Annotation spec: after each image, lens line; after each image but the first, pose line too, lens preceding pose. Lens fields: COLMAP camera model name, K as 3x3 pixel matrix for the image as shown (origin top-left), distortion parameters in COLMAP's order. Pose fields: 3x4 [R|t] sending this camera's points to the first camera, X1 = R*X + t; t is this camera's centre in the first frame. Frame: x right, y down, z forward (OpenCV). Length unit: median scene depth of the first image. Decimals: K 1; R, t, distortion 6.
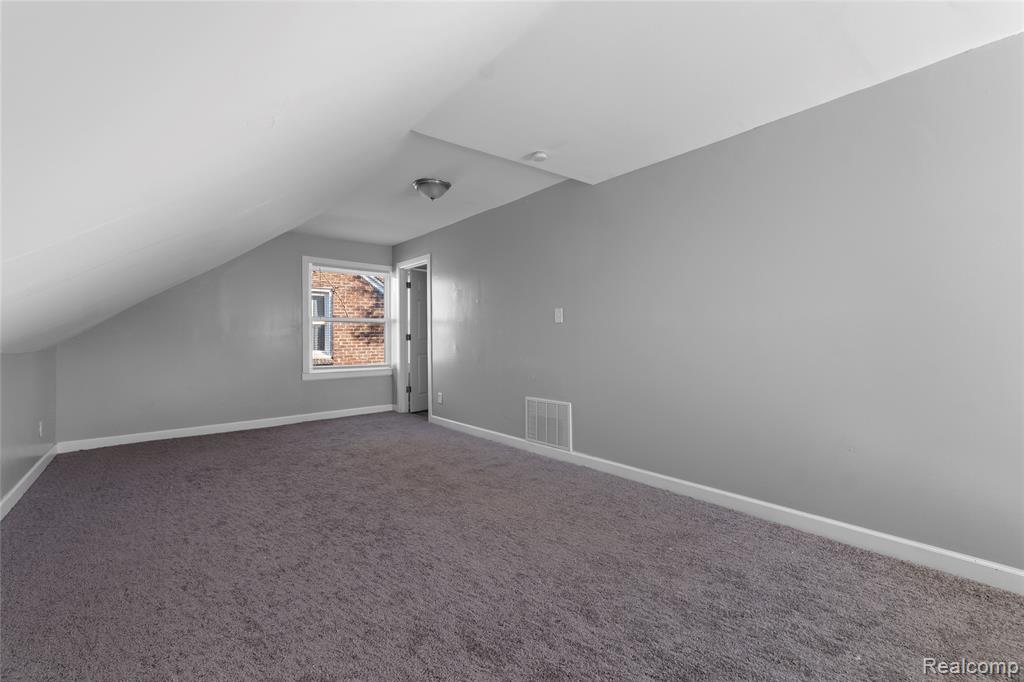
lens RADIAL K [[425.8, 0, 507.5], [0, 425.8, 337.1], [0, 0, 1]] dist [-0.009371, 0.000079]
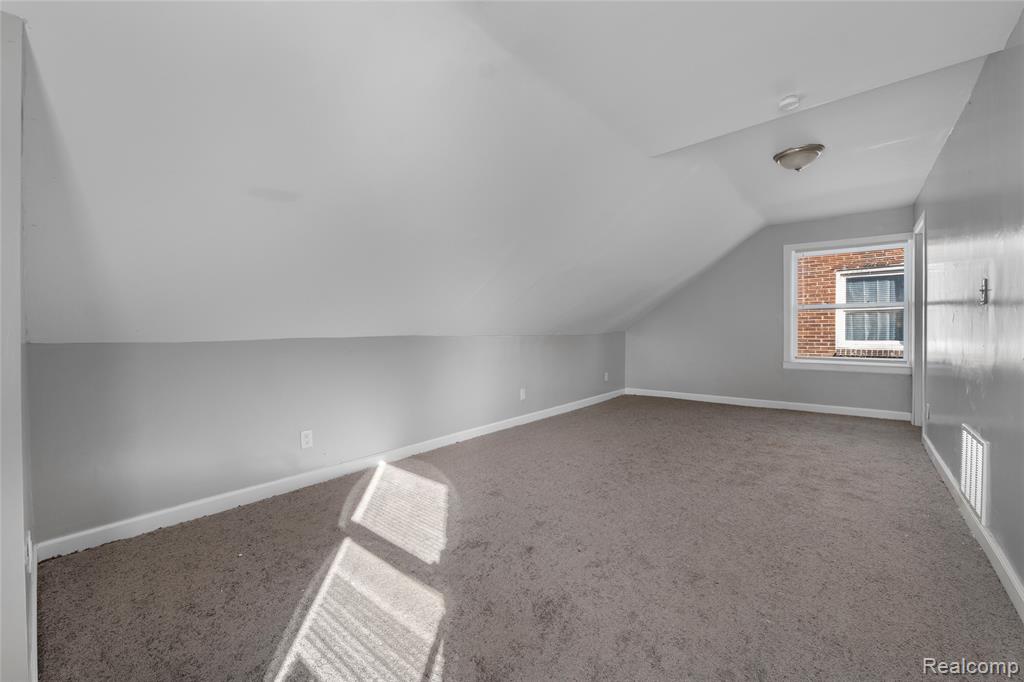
lens RADIAL K [[425.8, 0, 506.5], [0, 425.8, 337.7], [0, 0, 1]] dist [-0.009371, 0.000079]
pose [[0.157533, 0.029137, -0.987084, 0.435232], [0.005195, 0.999526, 0.030334, -0.005684], [0.987500, -0.009906, 0.157307, 0.192491]]
